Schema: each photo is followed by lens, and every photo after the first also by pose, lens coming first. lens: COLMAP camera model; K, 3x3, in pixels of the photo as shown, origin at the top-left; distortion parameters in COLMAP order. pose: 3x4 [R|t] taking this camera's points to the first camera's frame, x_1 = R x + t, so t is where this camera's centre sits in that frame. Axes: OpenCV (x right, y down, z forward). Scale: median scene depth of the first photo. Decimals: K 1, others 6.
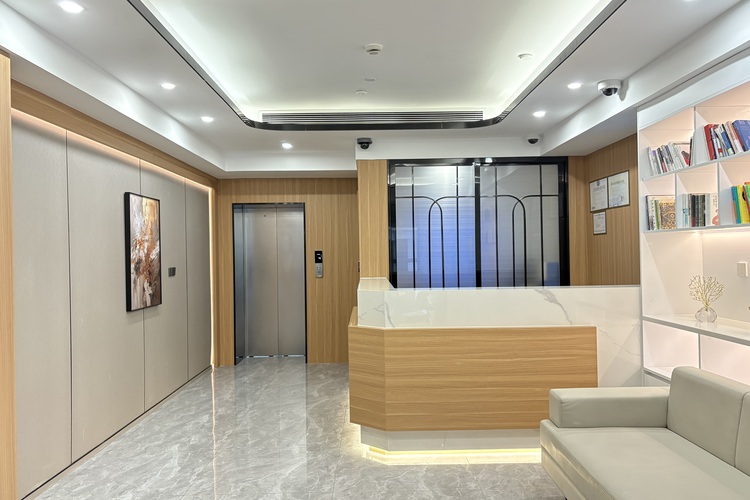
lens RADIAL K [[643.9, 0, 375.0], [0, 643.9, 250.0], [0, 0, 1]] dist [0.023599, 0.001720]
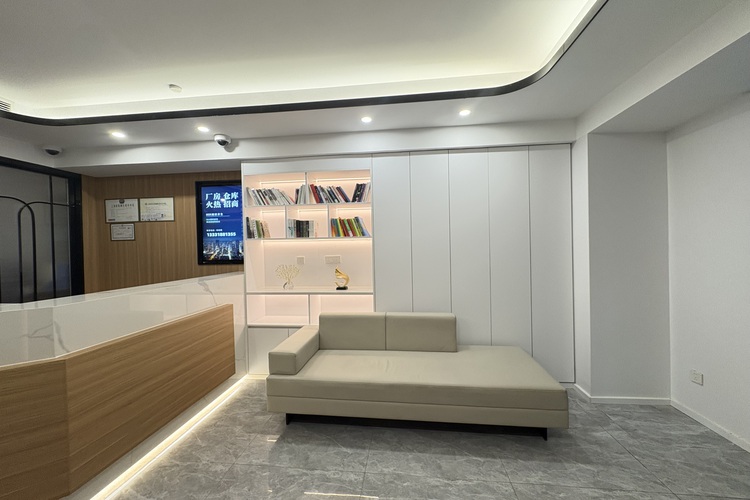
lens RADIAL K [[299.1, 0, 373.0], [0, 299.1, 249.6], [0, 0, 1]] dist [0.000696, 0.000112]
pose [[0.126081, 0.003367, 0.992014, -0.399719], [0.009910, 0.999940, -0.004654, 0.005087], [-0.991970, 0.010417, 0.126040, 0.860953]]
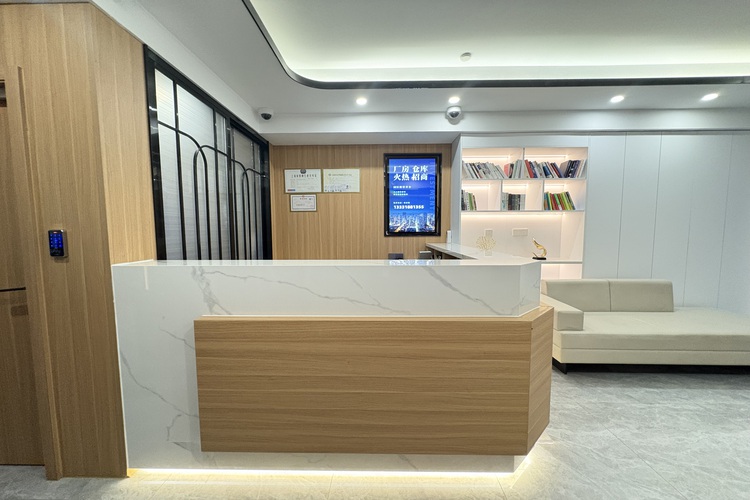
lens RADIAL K [[298.4, 0, 374.5], [0, 298.4, 253.7], [0, 0, 1]] dist [0.001524, 0.000373]
pose [[0.032809, -0.066392, 0.997254, -0.526977], [-0.001615, 0.997786, 0.066480, 0.043022], [-0.999460, -0.003791, 0.032629, 1.727741]]
